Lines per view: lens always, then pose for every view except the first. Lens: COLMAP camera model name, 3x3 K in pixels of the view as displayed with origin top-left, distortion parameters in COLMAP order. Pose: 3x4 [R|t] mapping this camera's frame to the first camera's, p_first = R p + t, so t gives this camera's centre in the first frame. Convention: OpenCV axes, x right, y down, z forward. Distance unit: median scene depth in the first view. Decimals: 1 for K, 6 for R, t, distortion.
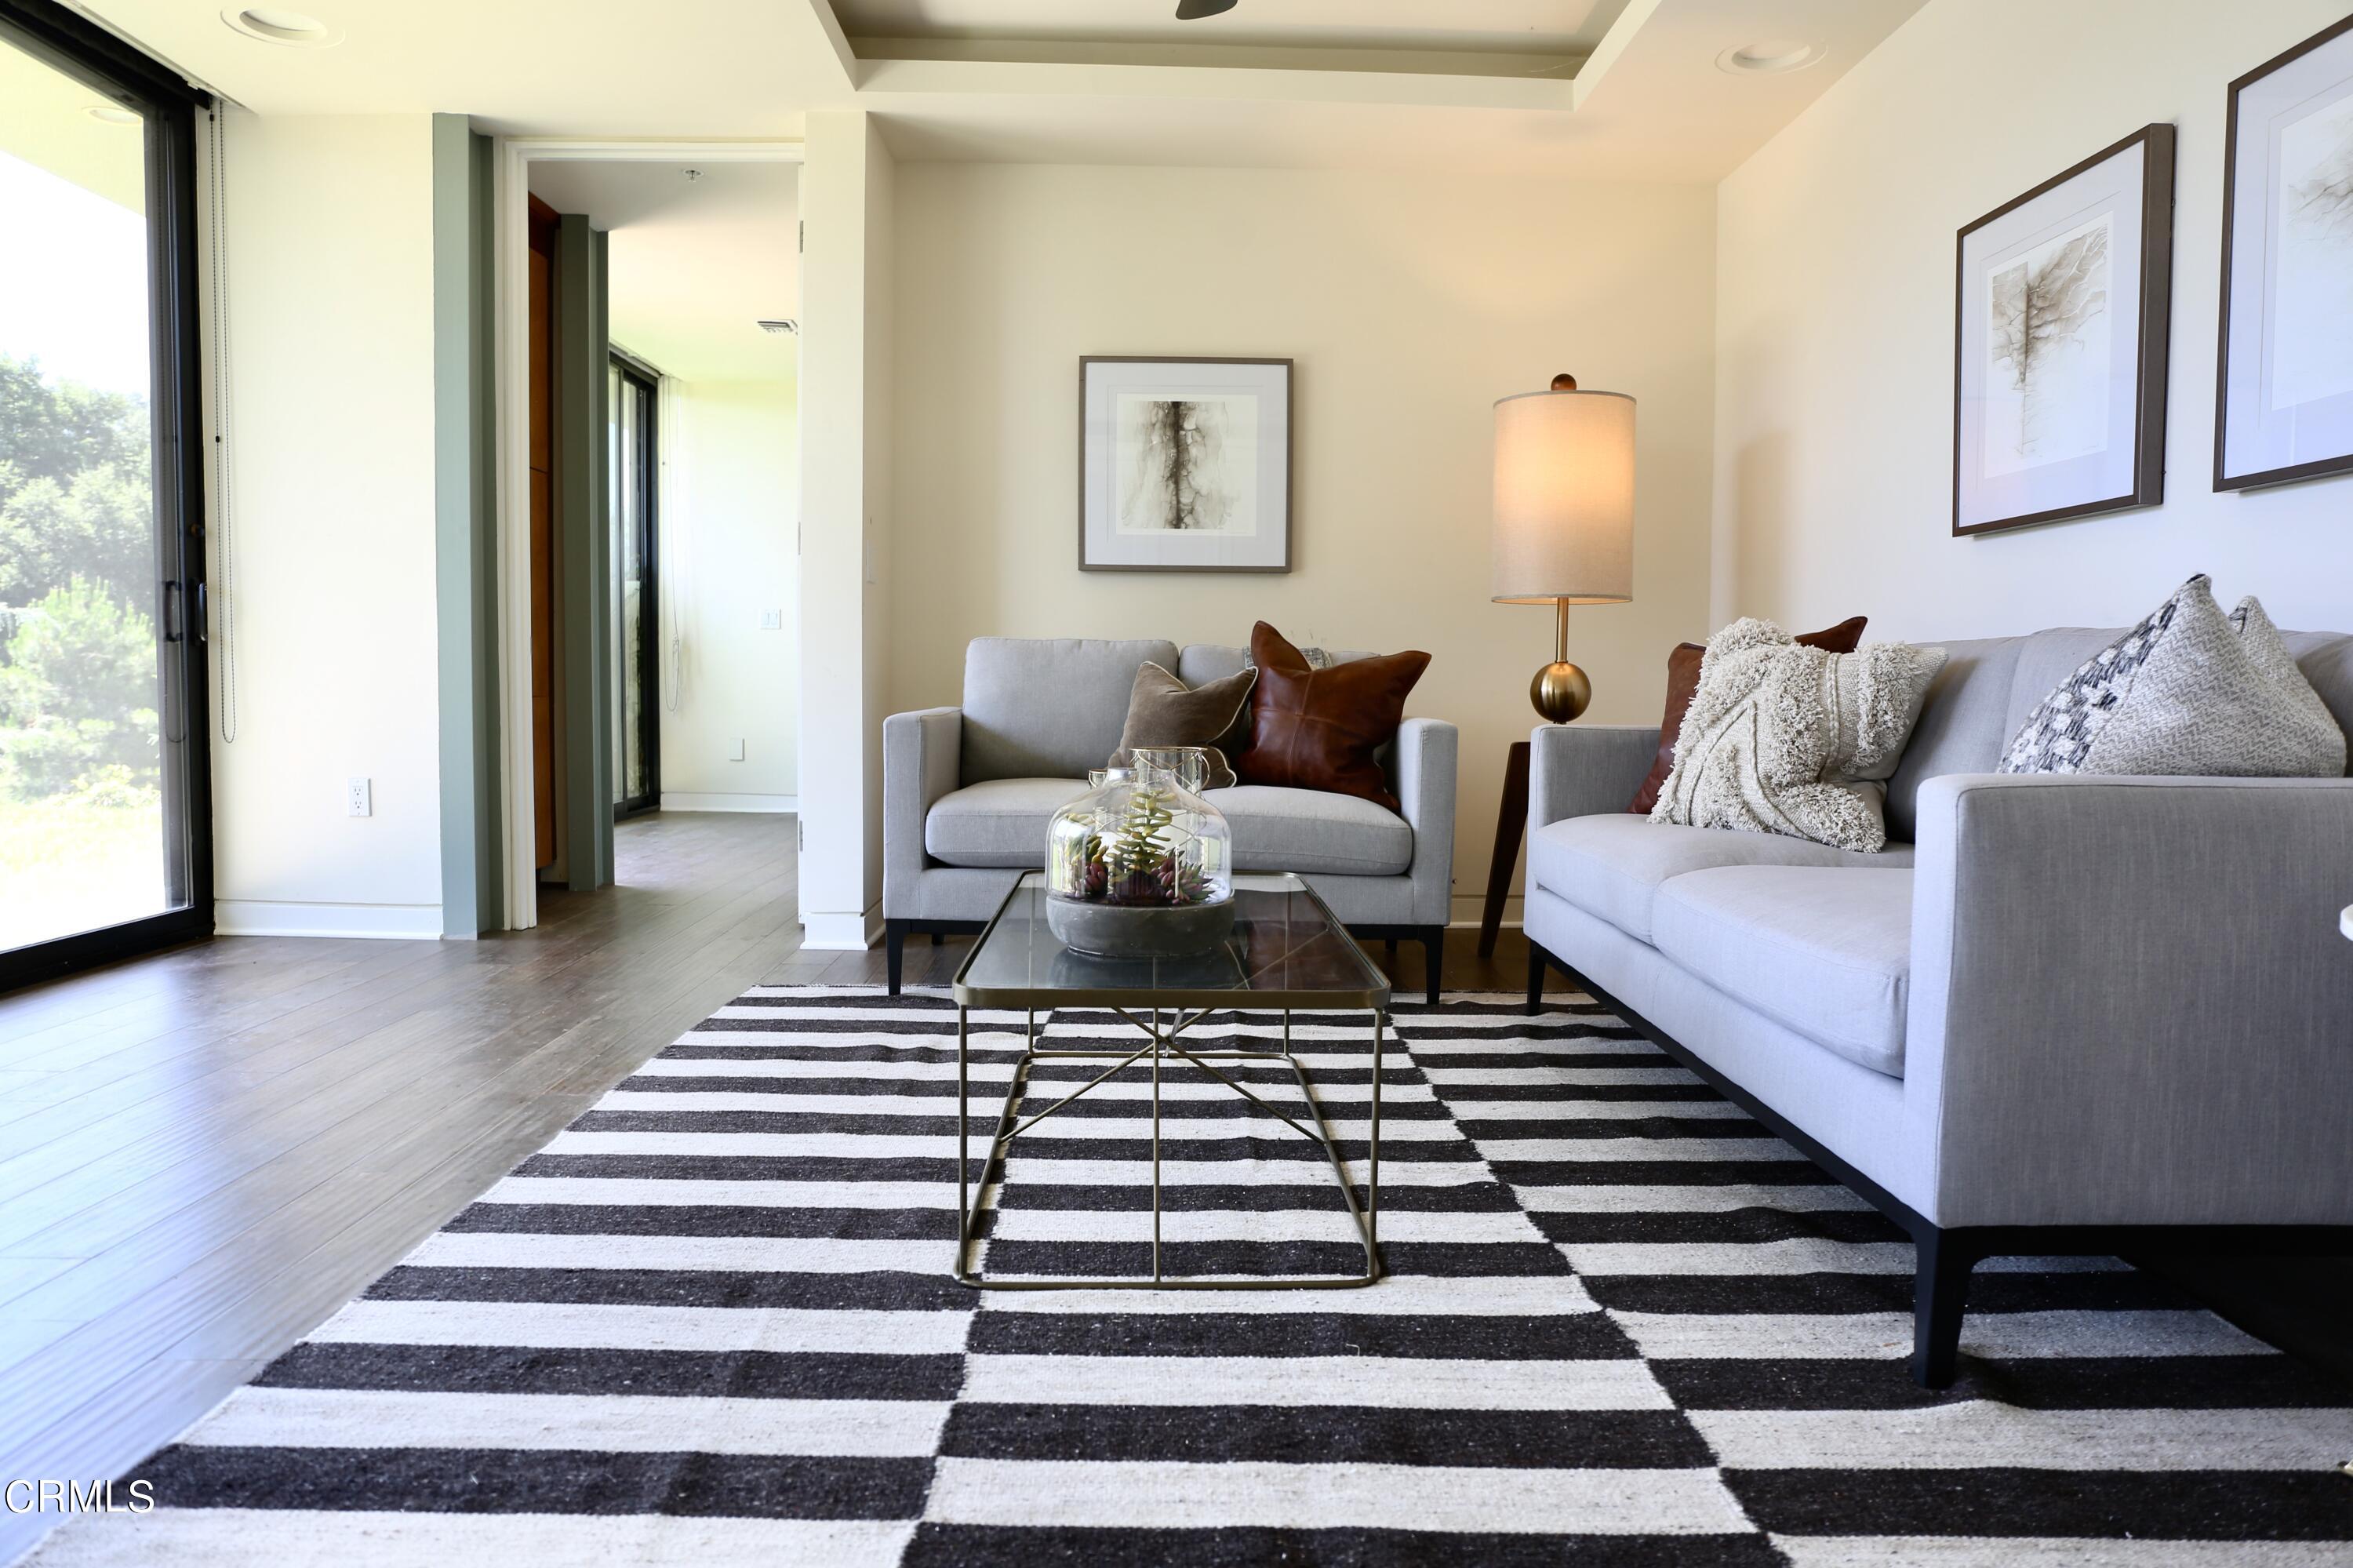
lens RADIAL K [[1596.4, 0, 1176.5], [0, 1596.4, 784.0], [0, 0, 1]] dist [-0.103137, 0.067873]
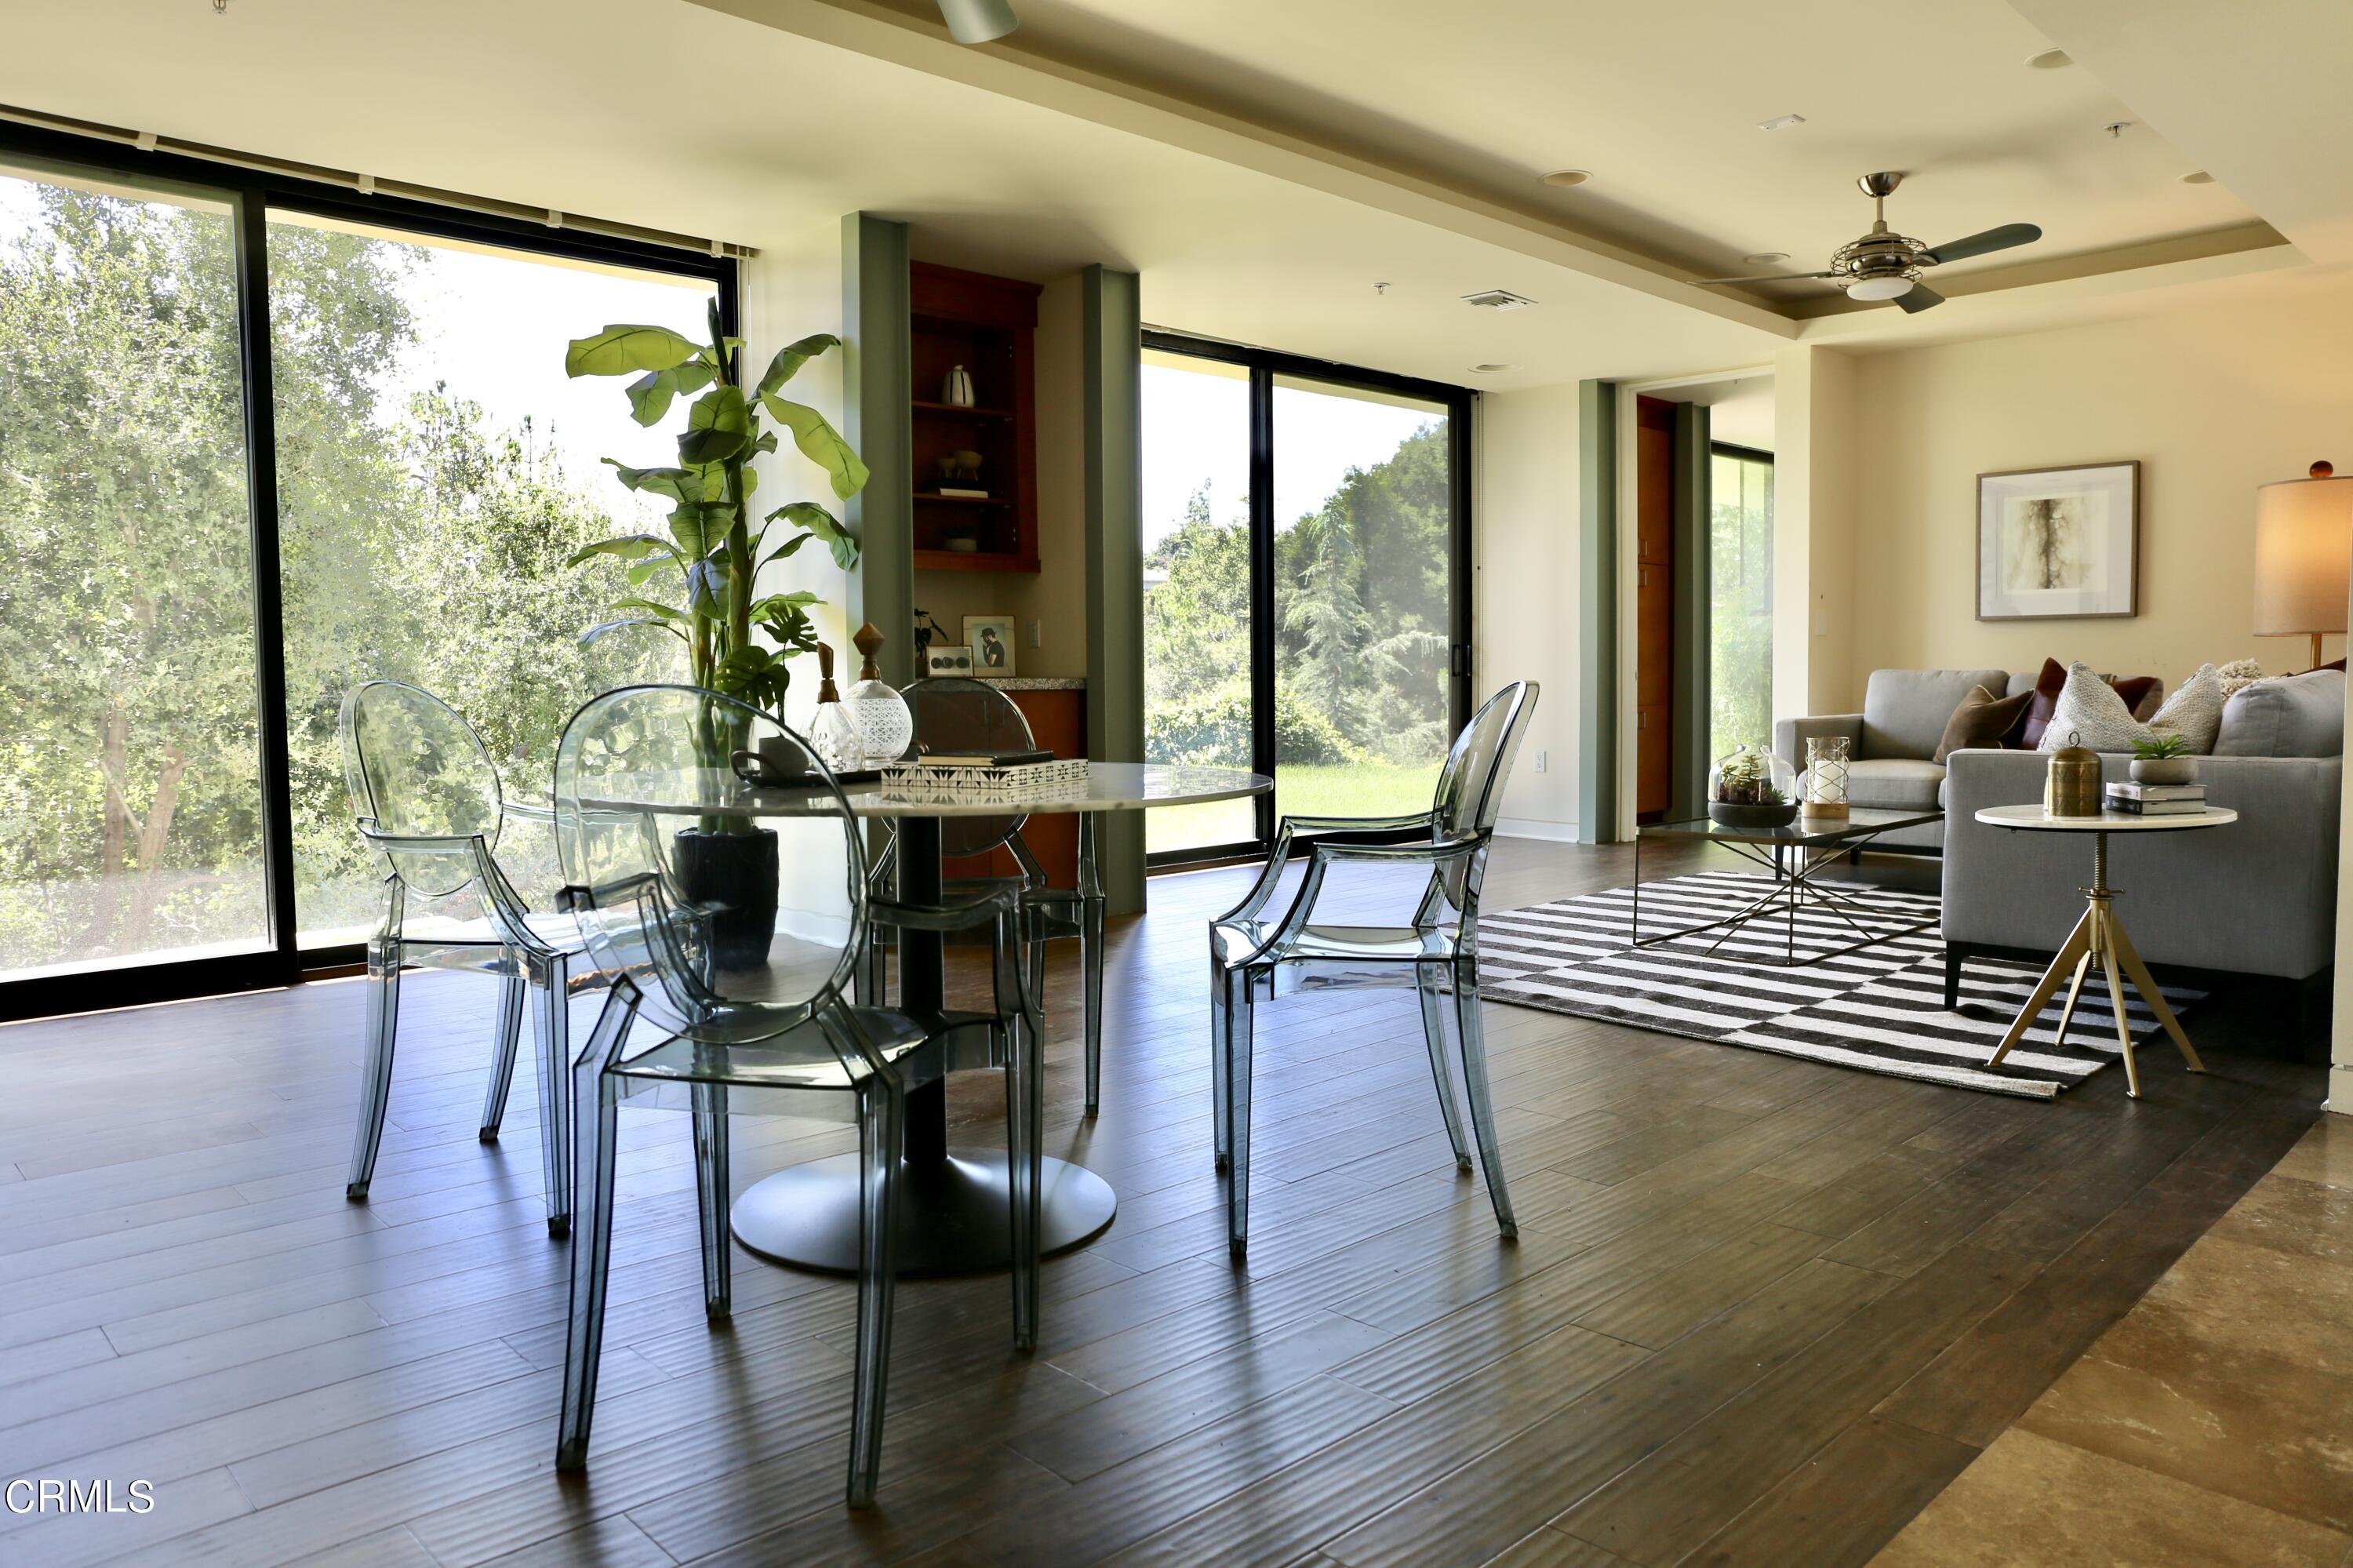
lens RADIAL K [[1596.4, 0, 1176.5], [0, 1596.4, 784.0], [0, 0, 1]] dist [-0.103137, 0.067873]
pose [[0.667509, 0.036275, -0.743718, 0.947755], [-0.033556, 0.999263, 0.018622, 0.024512], [0.743845, 0.012526, 0.668235, -0.912246]]
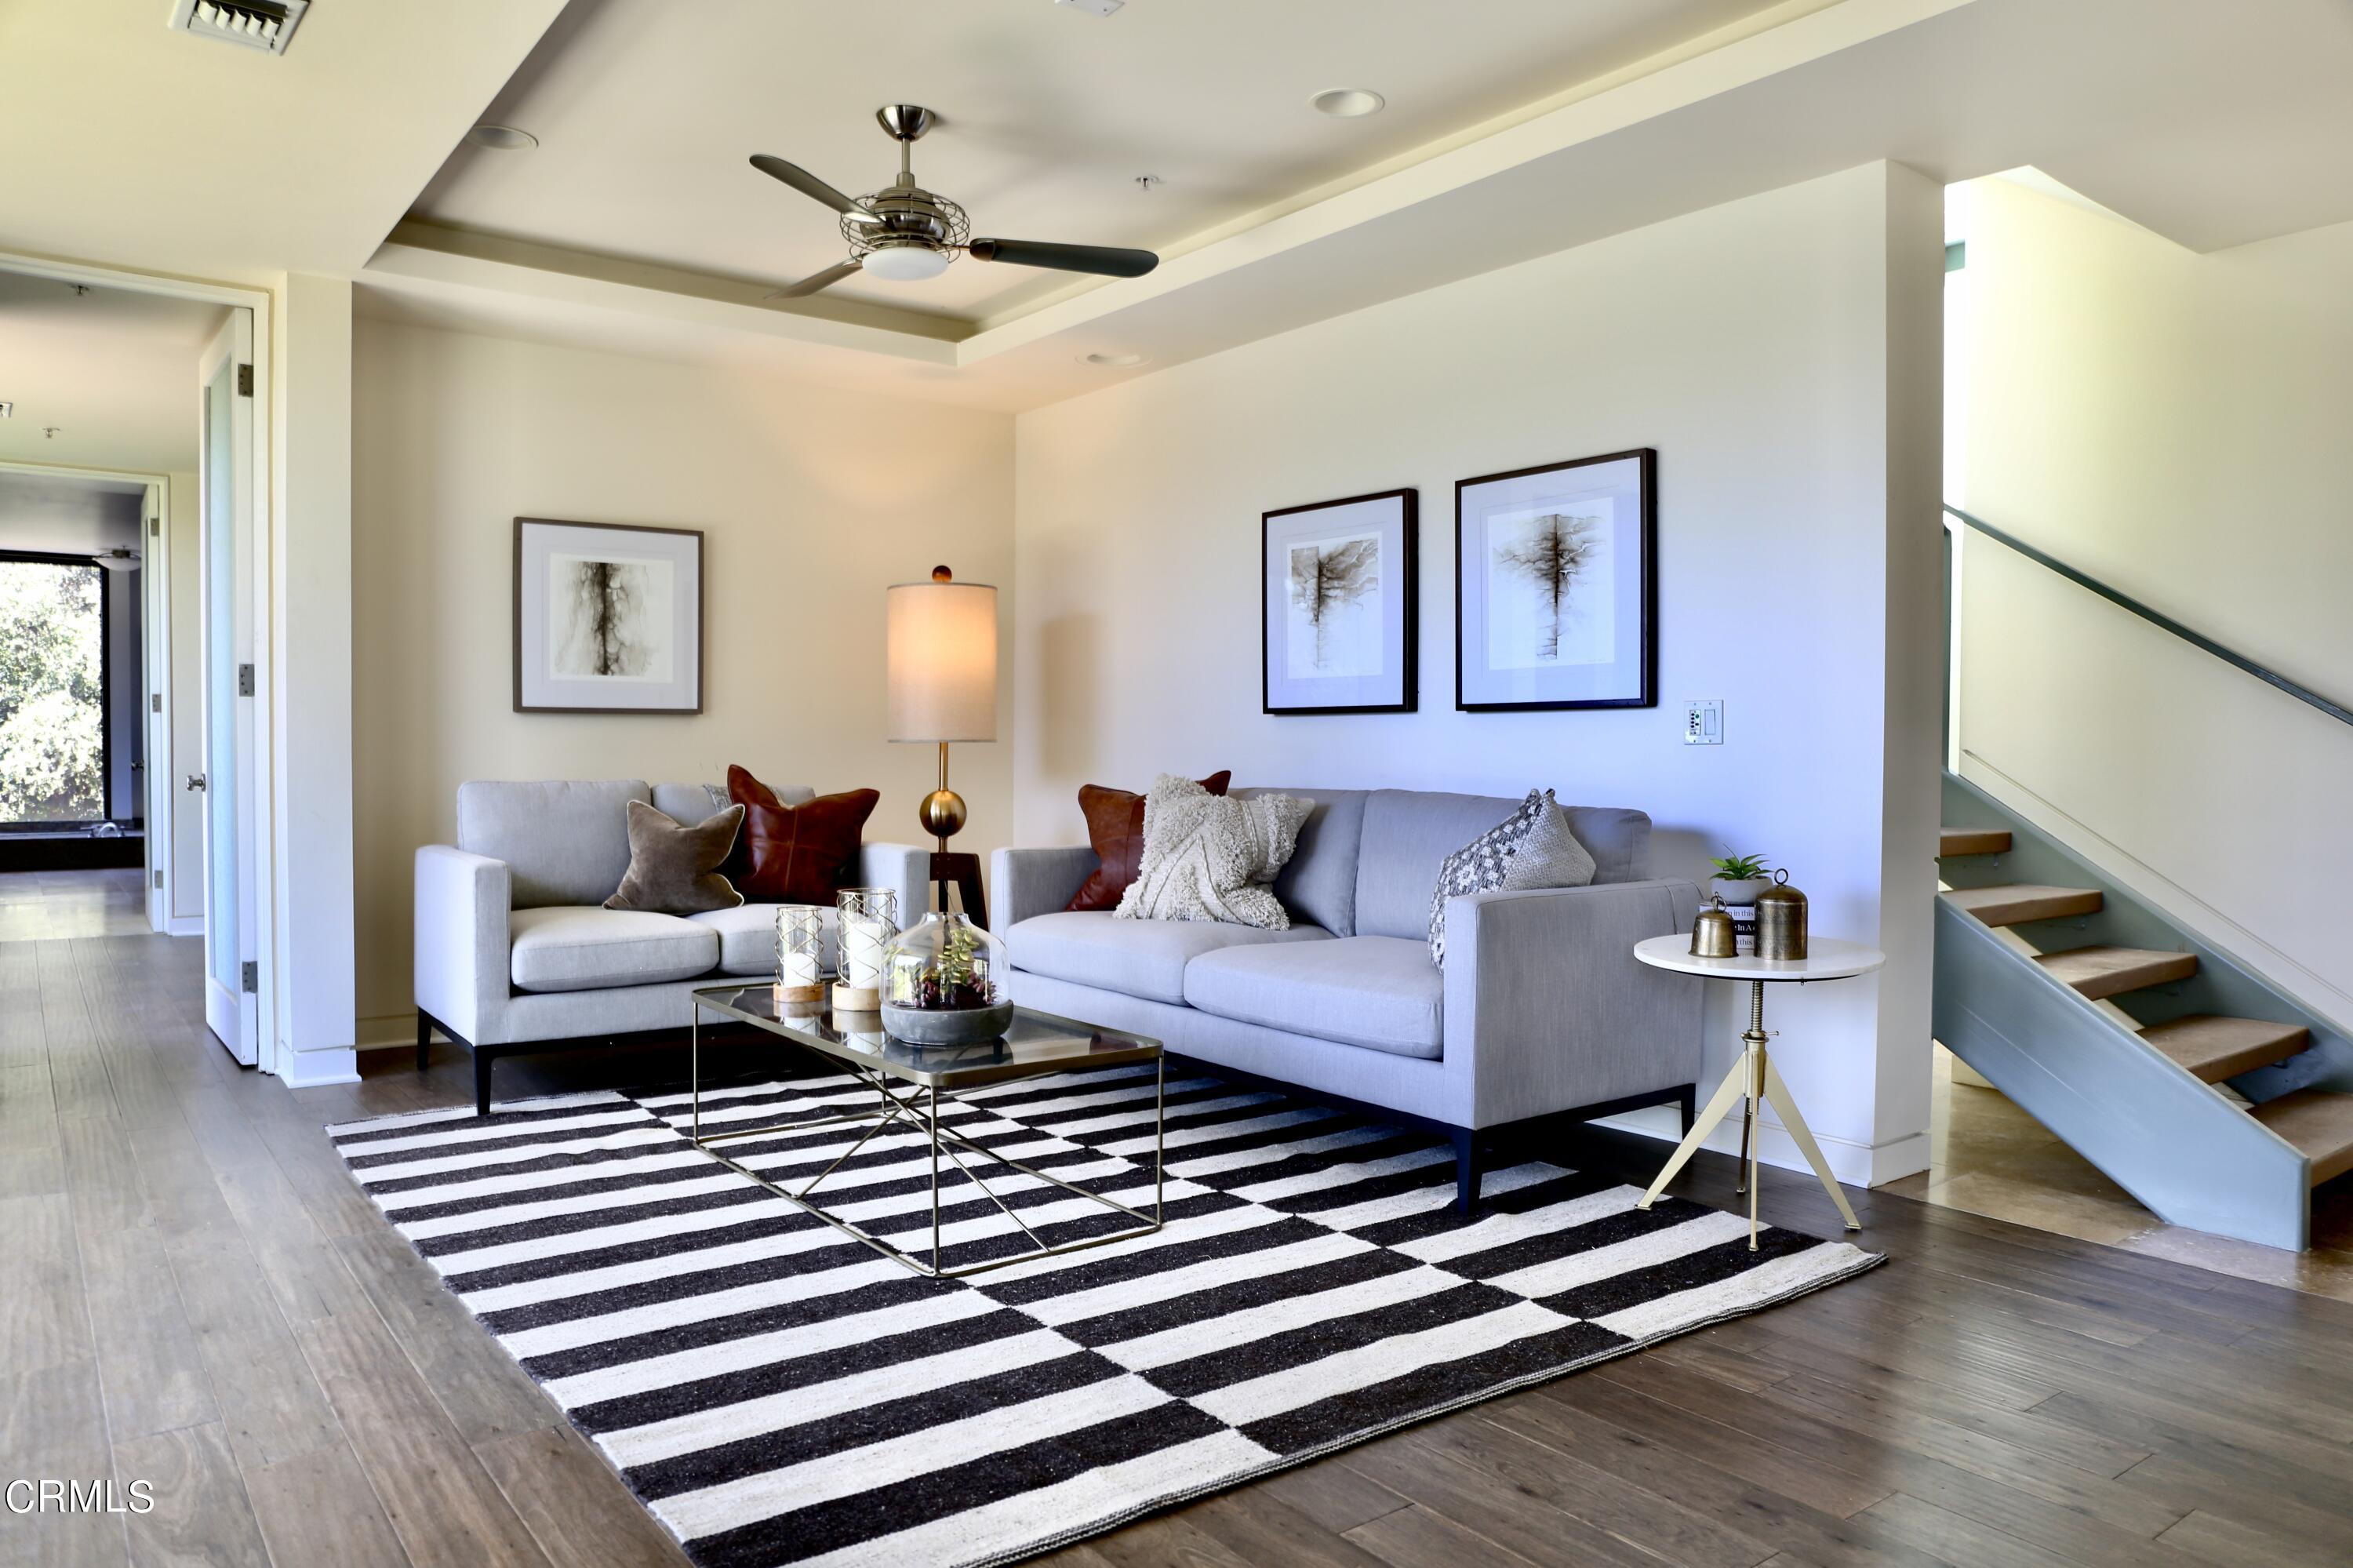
lens RADIAL K [[1596.4, 0, 1176.5], [0, 1596.4, 784.0], [0, 0, 1]] dist [-0.103137, 0.067873]
pose [[0.808348, -0.020879, 0.588334, -0.604430], [0.043142, 0.998785, -0.023830, -0.071834], [-0.587121, 0.044644, 0.808267, -0.248581]]
